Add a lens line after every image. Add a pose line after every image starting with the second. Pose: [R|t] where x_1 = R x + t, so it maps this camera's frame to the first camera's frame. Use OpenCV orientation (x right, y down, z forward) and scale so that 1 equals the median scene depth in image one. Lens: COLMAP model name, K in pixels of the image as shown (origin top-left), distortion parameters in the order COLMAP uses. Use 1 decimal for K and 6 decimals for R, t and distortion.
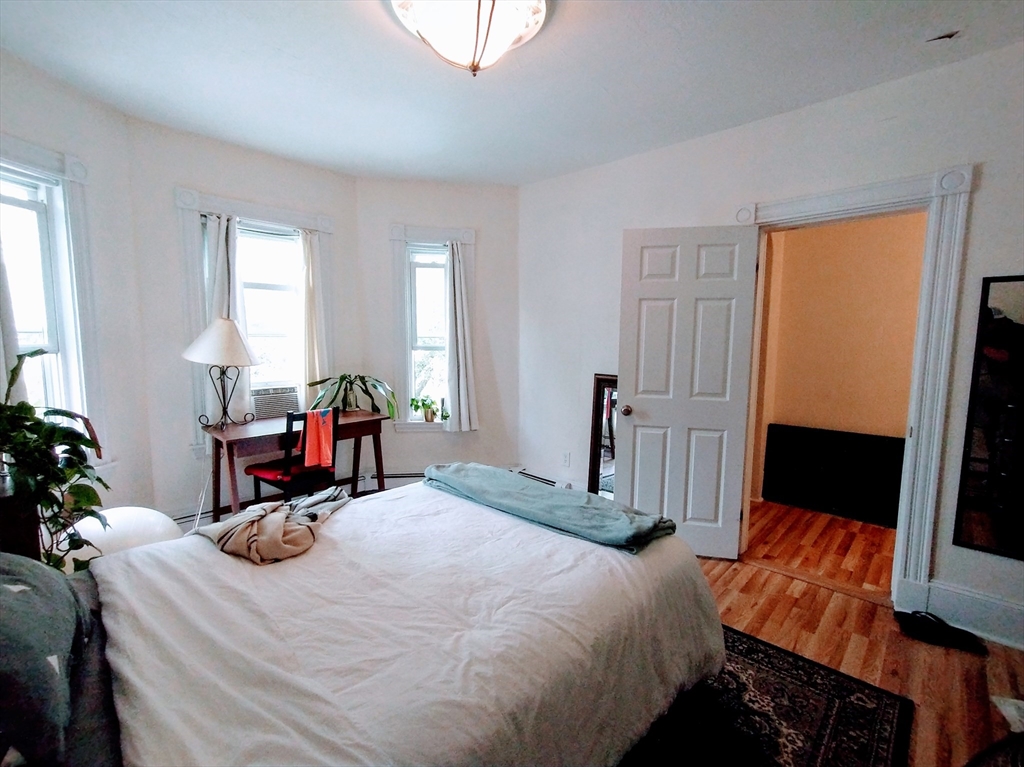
lens RADIAL K [[454.8, 0, 510.9], [0, 454.8, 386.1], [0, 0, 1]] dist [-0.004001, -0.000268]
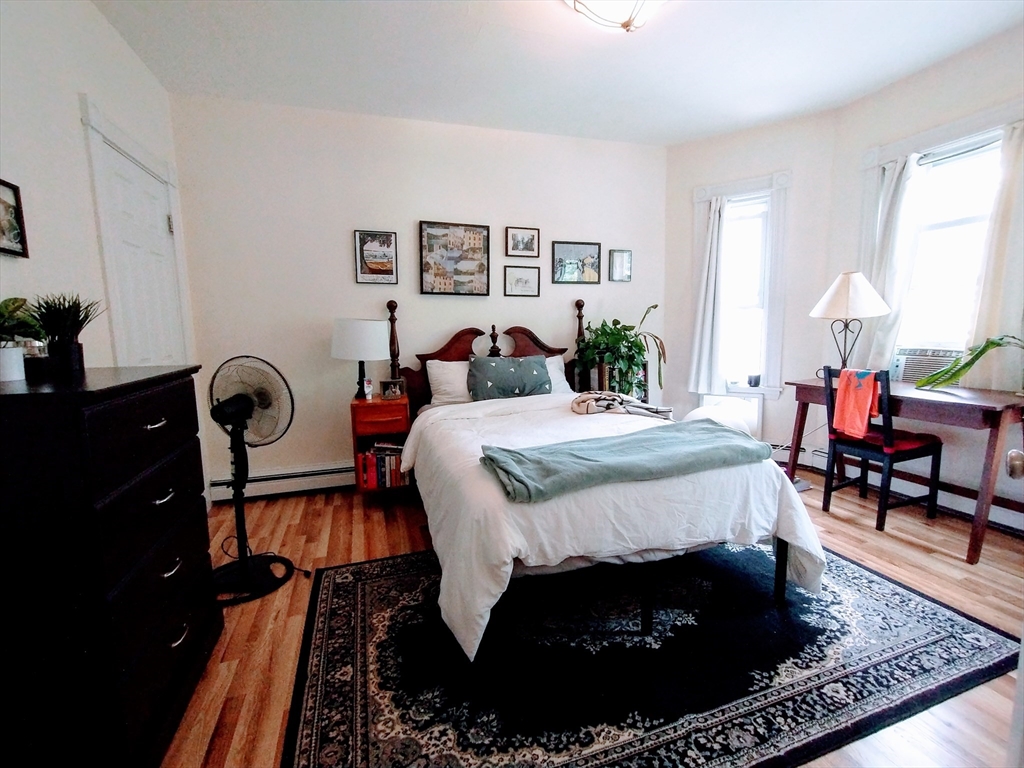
lens RADIAL K [[454.8, 0, 514.1], [0, 454.8, 387.9], [0, 0, 1]] dist [-0.004001, -0.000268]
pose [[-0.463292, 0.125401, -0.877288, 1.091674], [-0.072997, 0.981174, 0.178799, -0.034700], [0.883194, 0.146876, -0.445416, 1.377470]]
